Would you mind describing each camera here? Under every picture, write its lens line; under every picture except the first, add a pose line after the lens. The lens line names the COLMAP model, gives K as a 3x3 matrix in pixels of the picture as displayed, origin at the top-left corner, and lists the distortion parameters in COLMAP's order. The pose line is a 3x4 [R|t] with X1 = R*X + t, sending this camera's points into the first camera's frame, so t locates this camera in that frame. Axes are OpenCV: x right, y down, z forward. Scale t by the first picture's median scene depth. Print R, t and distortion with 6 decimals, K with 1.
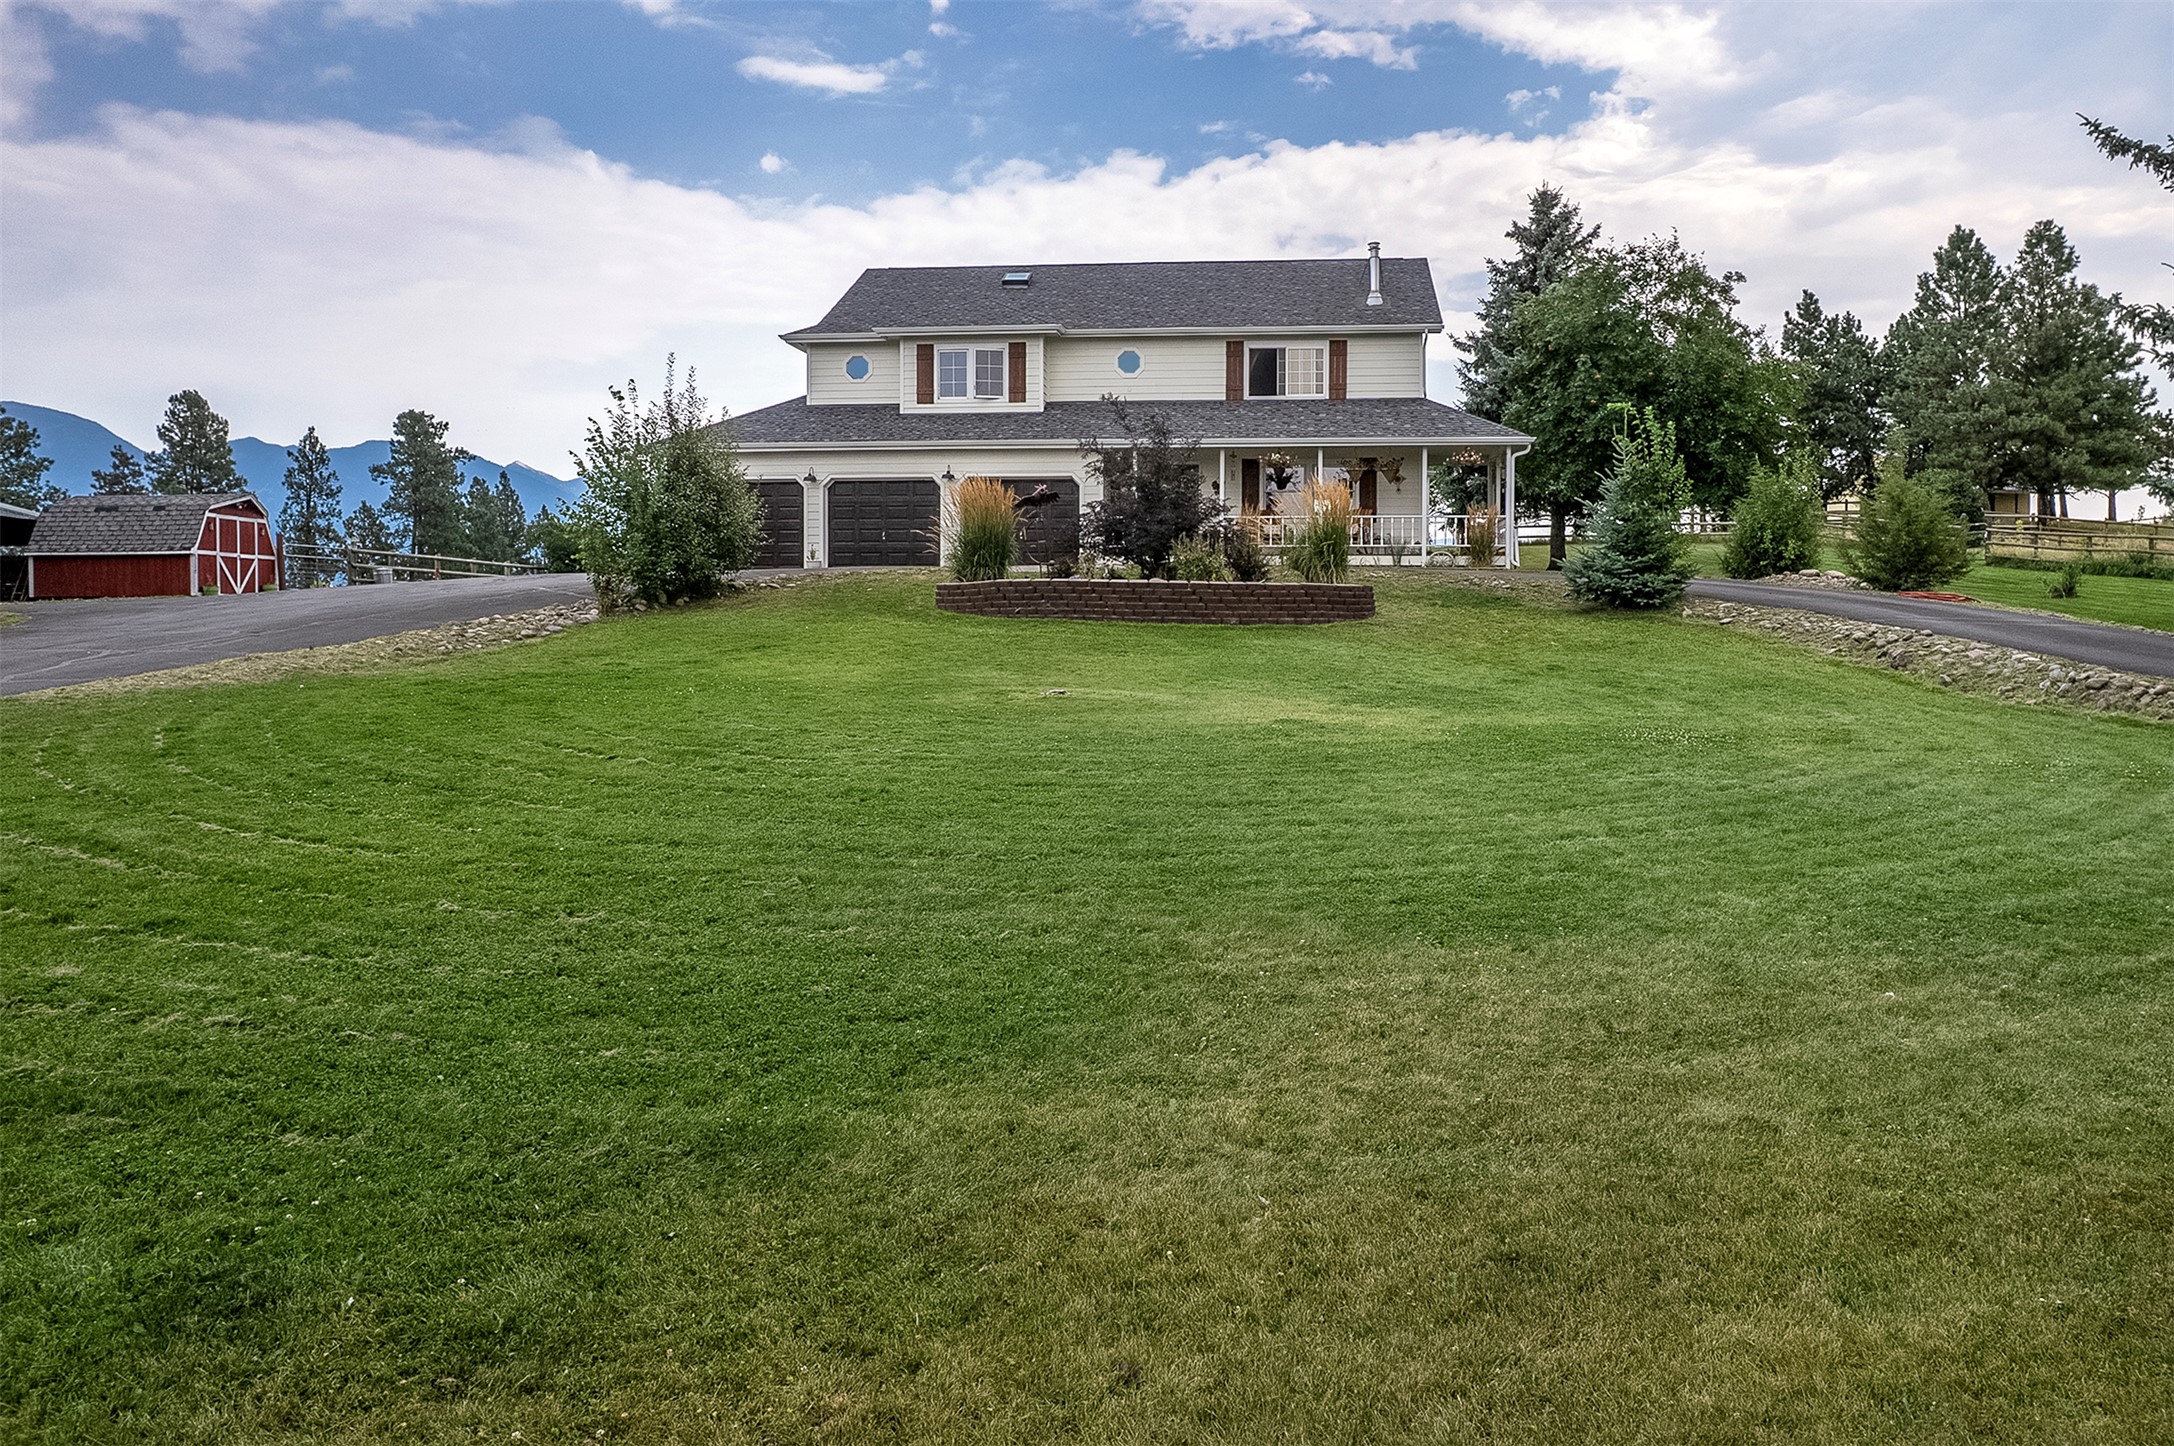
lens RADIAL K [[1607.2, 0, 1087.0], [0, 1607.2, 723.0], [0, 0, 1]] dist [-0.092209, 0.095560]
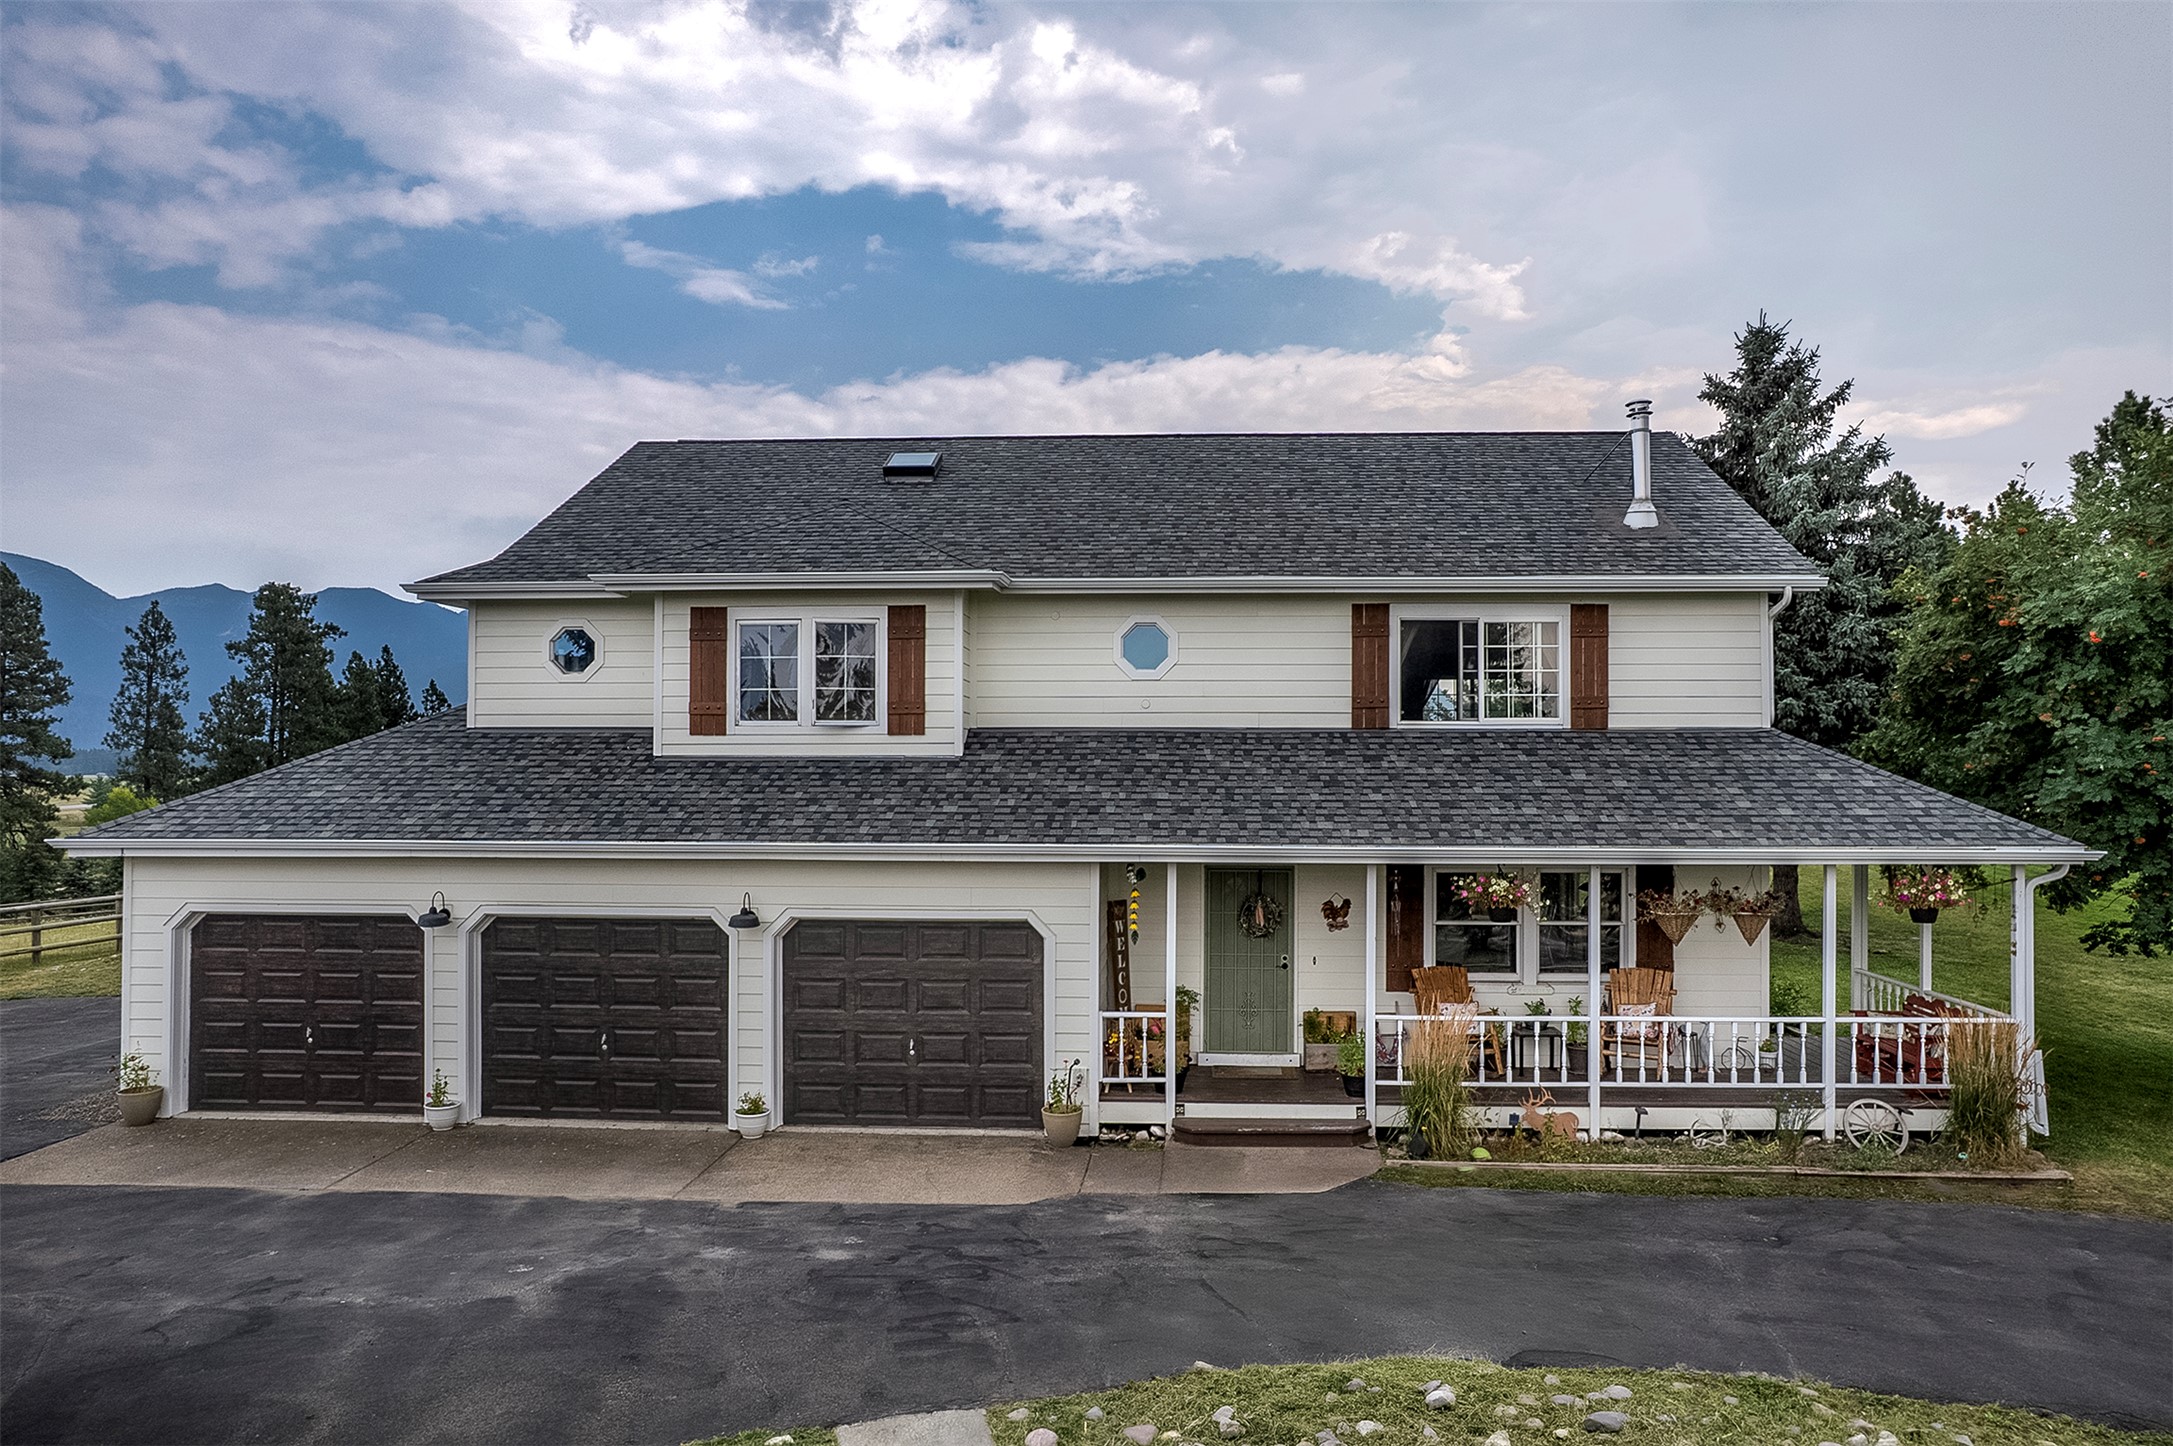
lens RADIAL K [[1617.4, 0, 1074.7], [0, 1617.4, 803.1], [0, 0, 1]] dist [-0.090649, 0.118156]
pose [[0.999050, -0.000674, 0.043563, -0.015196], [0.003032, 0.998532, -0.054082, -0.154236], [-0.043463, 0.054162, 0.997586, 0.530992]]
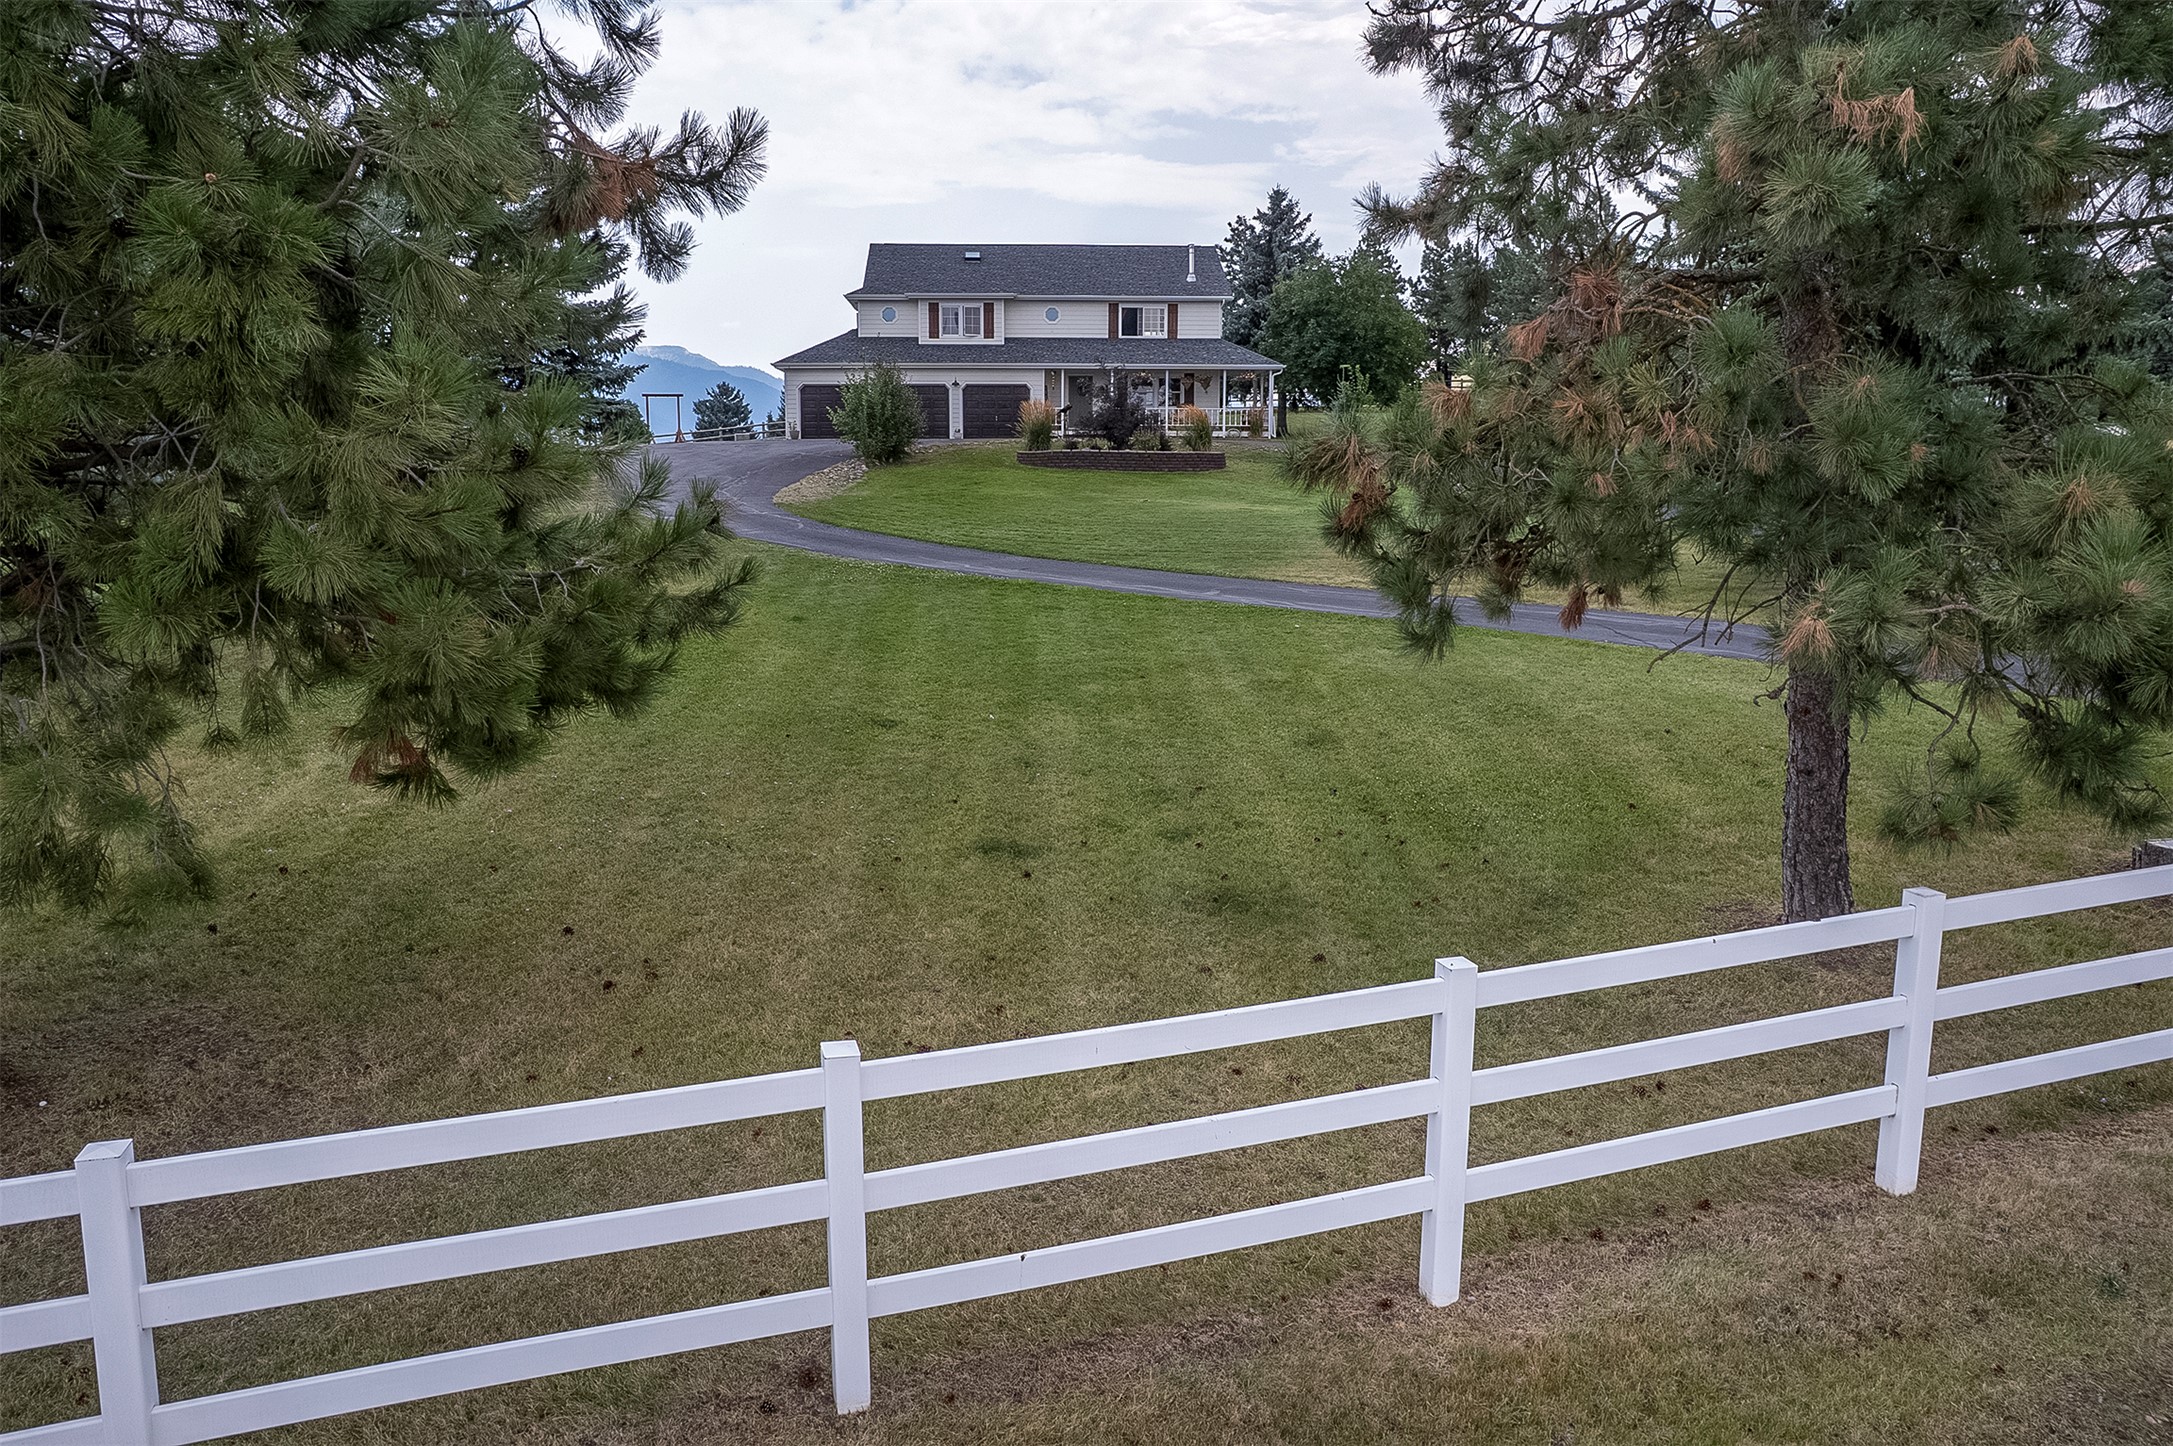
lens RADIAL K [[1376.8, 0, 1046.5], [0, 1376.8, 719.0], [0, 0, 1]] dist [-0.060891, 0.000316]
pose [[0.988837, -0.029554, 0.146041, -0.206663], [0.011475, 0.992325, 0.123120, 0.023046], [-0.148559, -0.120070, 0.981587, -0.488344]]
